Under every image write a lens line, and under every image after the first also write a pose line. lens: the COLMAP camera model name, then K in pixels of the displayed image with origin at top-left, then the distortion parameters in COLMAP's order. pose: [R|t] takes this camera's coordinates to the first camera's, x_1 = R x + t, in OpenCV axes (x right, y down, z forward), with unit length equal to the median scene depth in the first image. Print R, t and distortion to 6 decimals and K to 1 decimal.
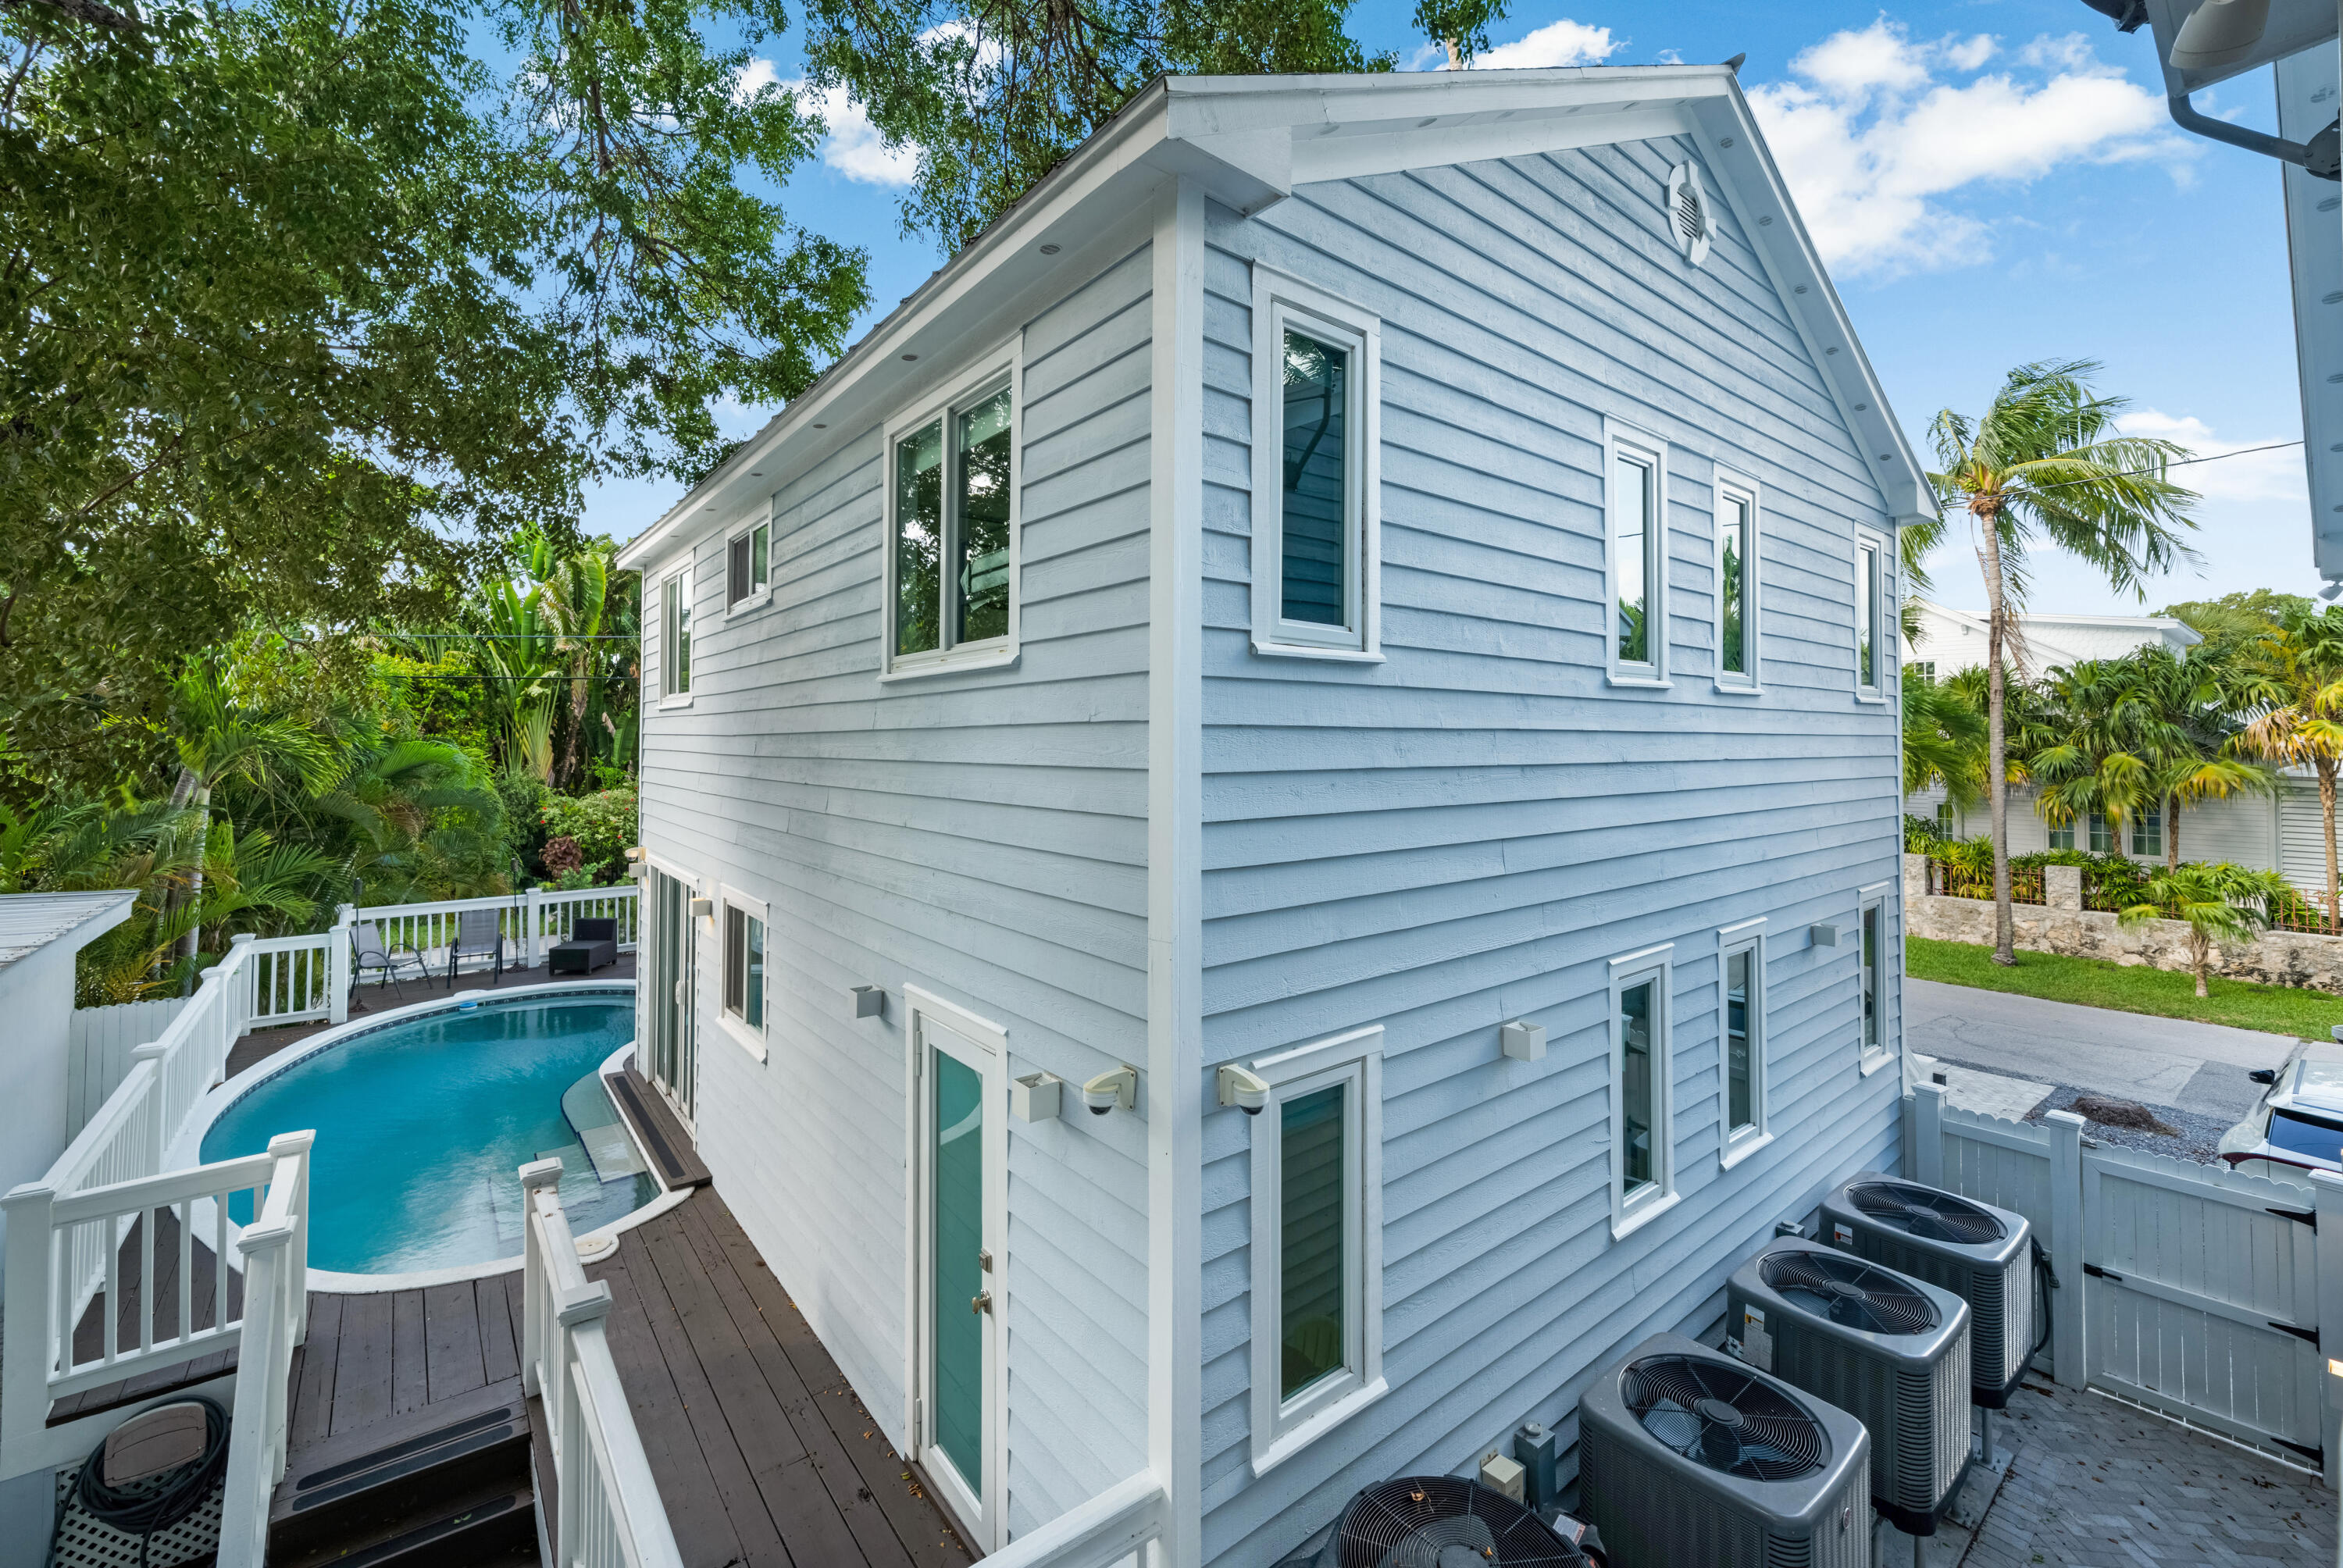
lens RADIAL K [[959.1, 0, 1172.6], [0, 959.1, 726.3], [0, 0, 1]] dist [-0.000565, 0.000481]
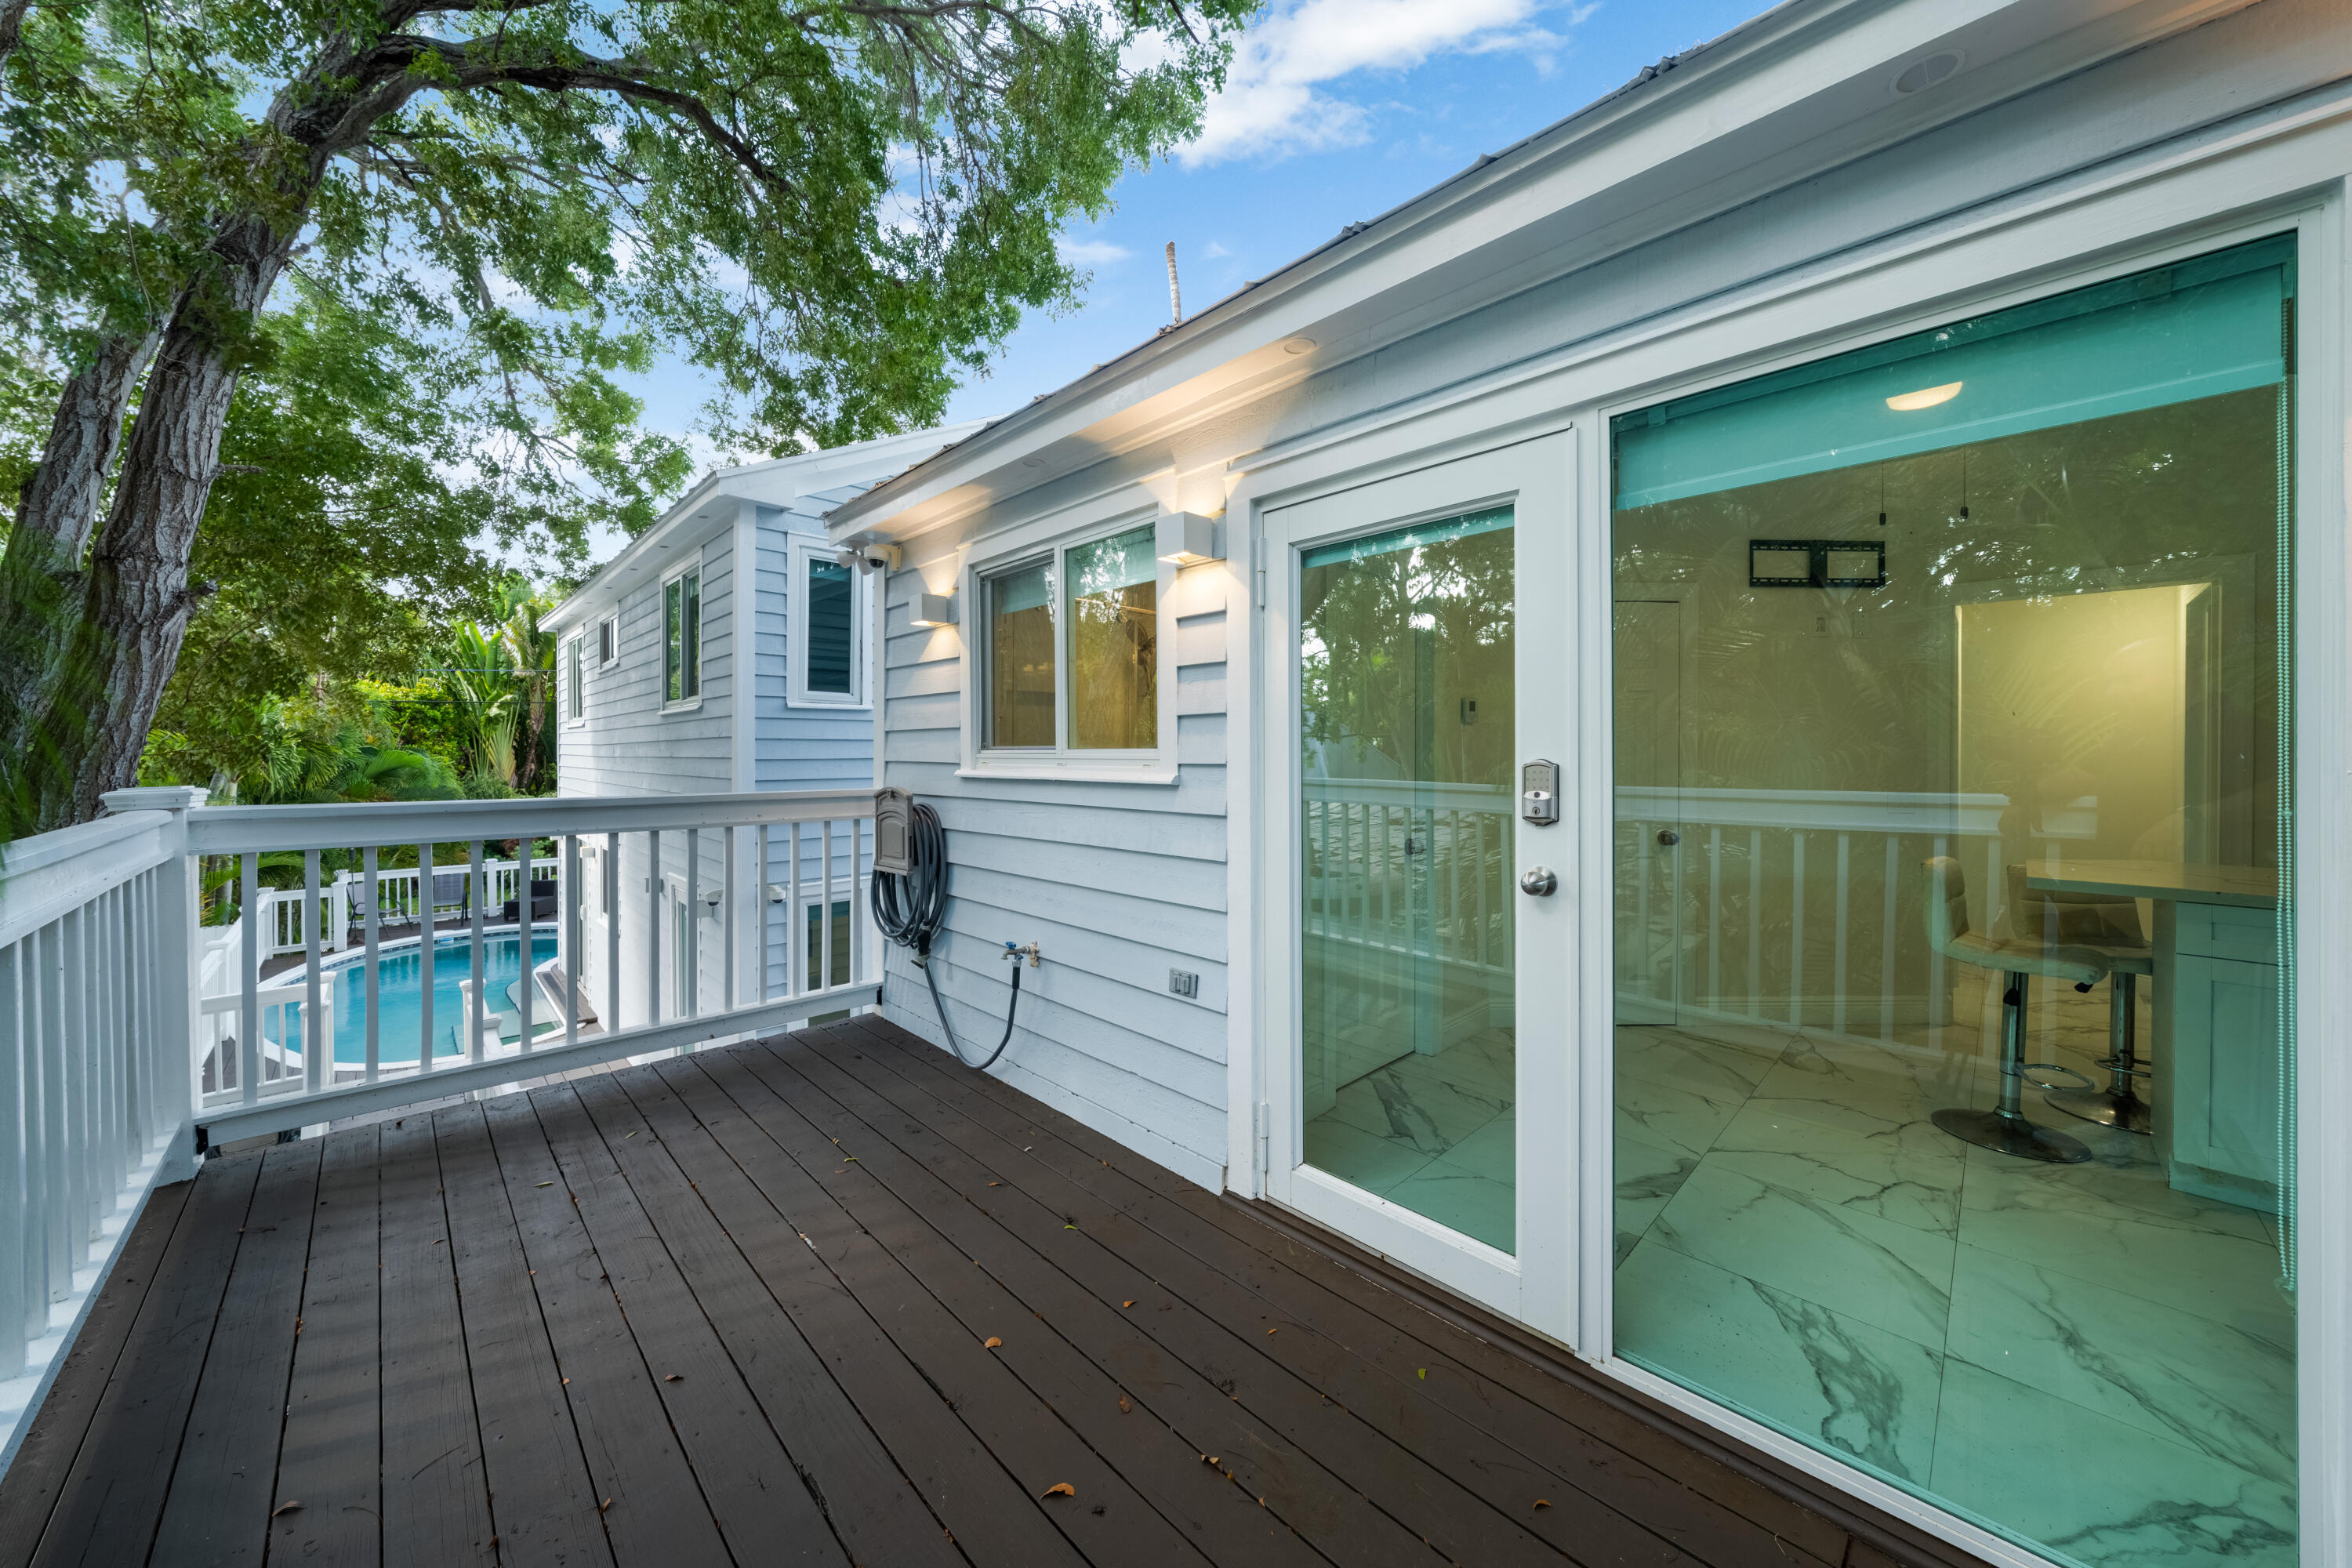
lens RADIAL K [[810.4, 0, 1178.7], [0, 810.4, 770.7], [0, 0, 1]] dist [-0.008129, 0.000321]
pose [[0.994794, -0.001031, 0.101904, 0.277288], [-0.002735, 0.999318, 0.036812, 0.000326], [-0.101873, -0.036899, 0.994113, -0.342209]]
